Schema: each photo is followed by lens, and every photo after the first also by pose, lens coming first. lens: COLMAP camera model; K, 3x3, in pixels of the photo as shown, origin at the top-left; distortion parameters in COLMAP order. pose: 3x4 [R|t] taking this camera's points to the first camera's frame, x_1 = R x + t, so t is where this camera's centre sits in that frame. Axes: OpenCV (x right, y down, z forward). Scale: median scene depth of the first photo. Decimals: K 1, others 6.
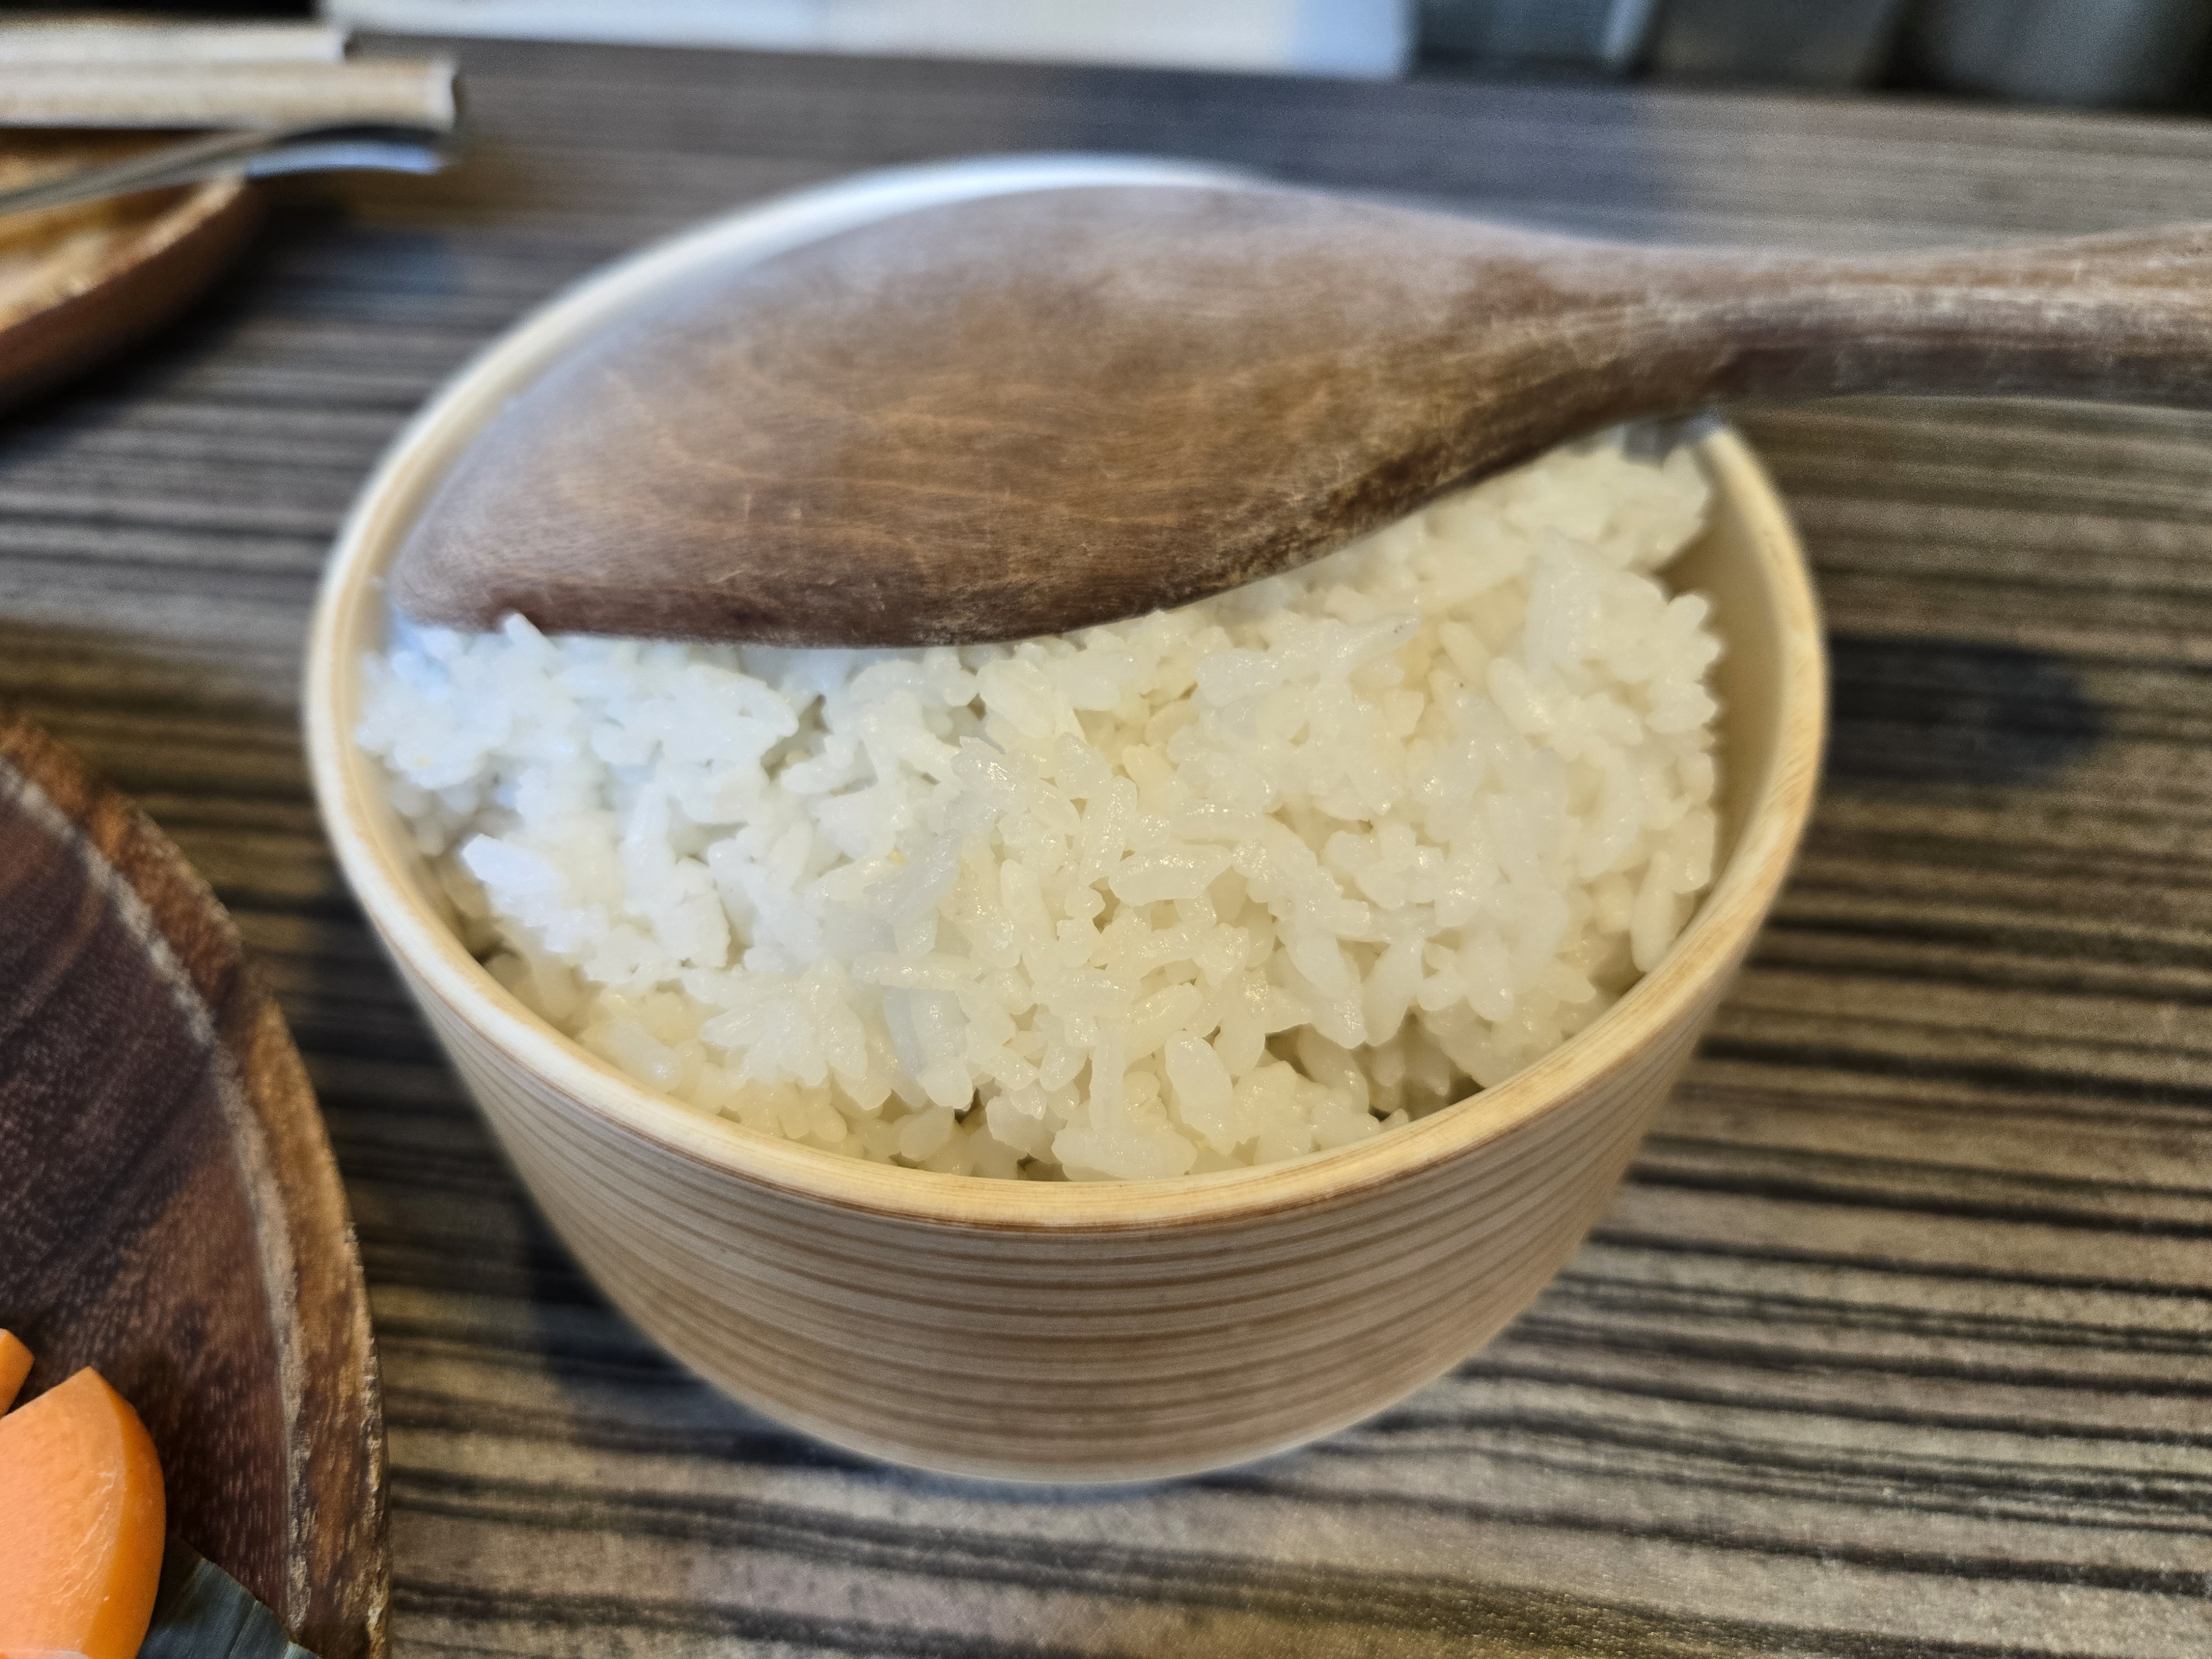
lens RADIAL K [[1523.4, 0, 1126.3], [0, 1523.4, 835.1], [0, 0, 1]] dist [0.003859, -0.022273]
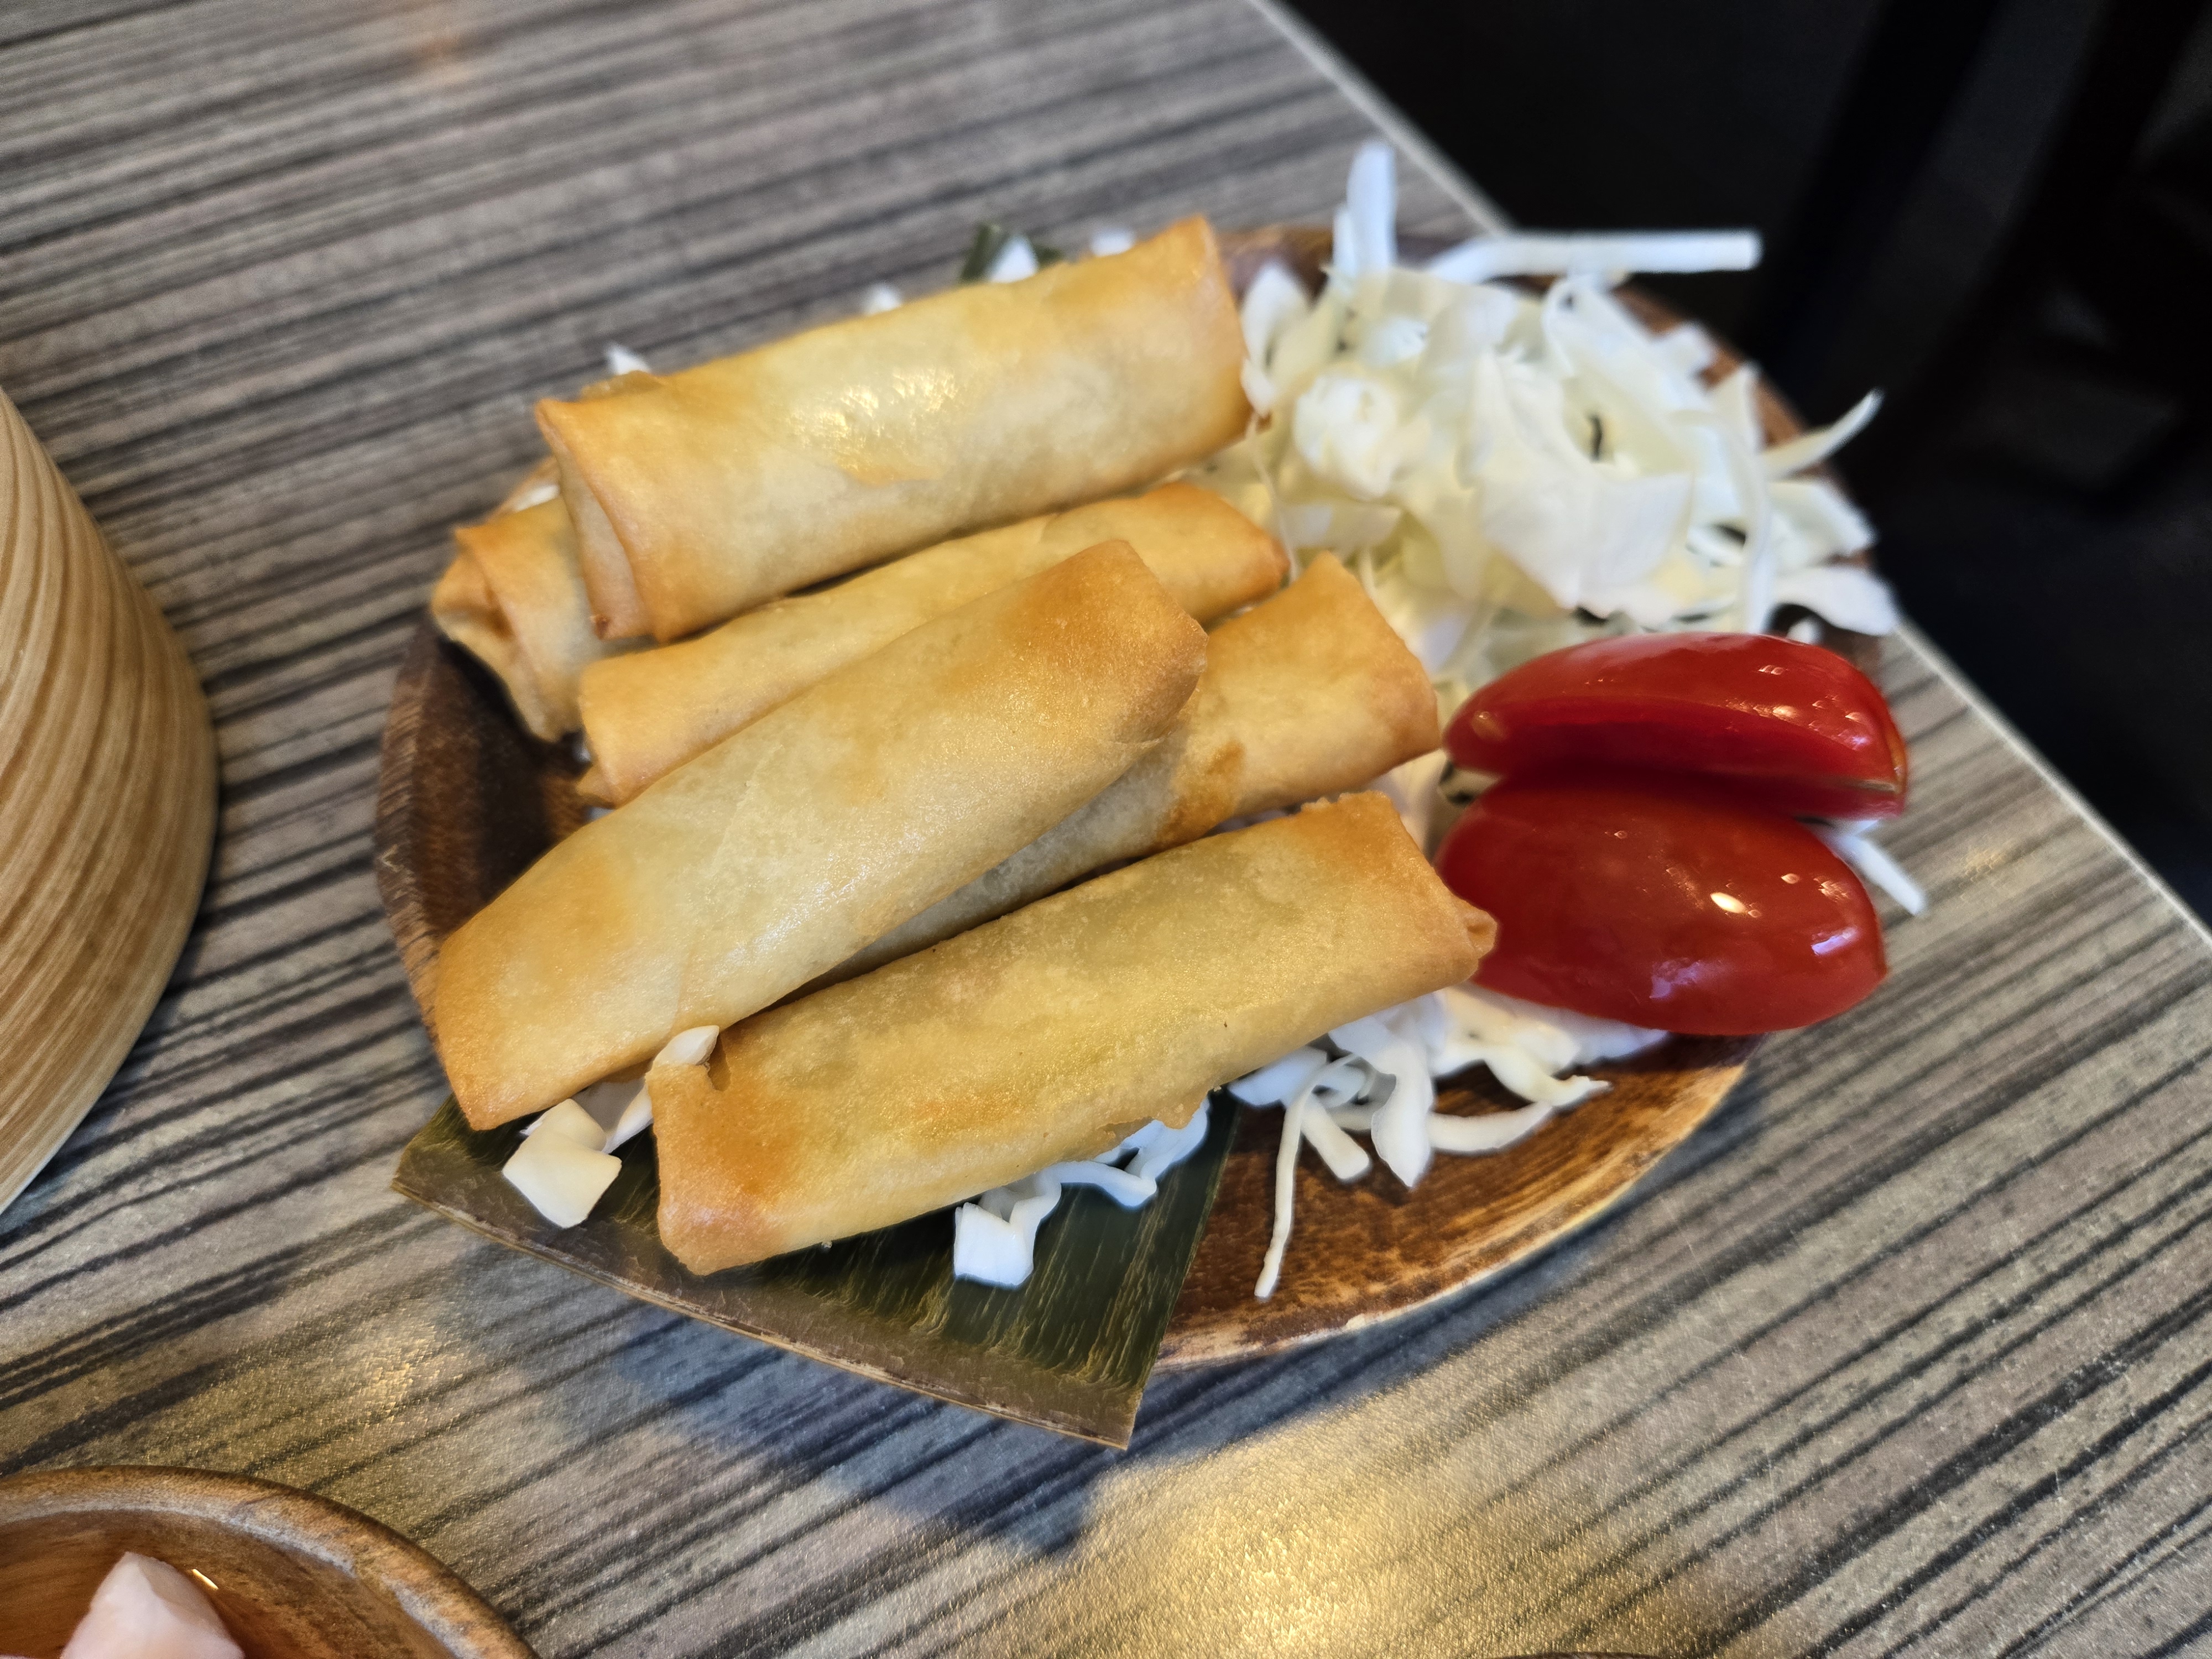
lens RADIAL K [[1523.4, 0, 1078.2], [0, 1523.4, 802.2], [0, 0, 1]] dist [0.003859, -0.022273]
pose [[0.843932, -0.446213, 0.297780, 0.614743], [0.410123, 0.894485, 0.178033, 0.230569], [-0.345800, -0.028121, 0.937887, -0.263250]]
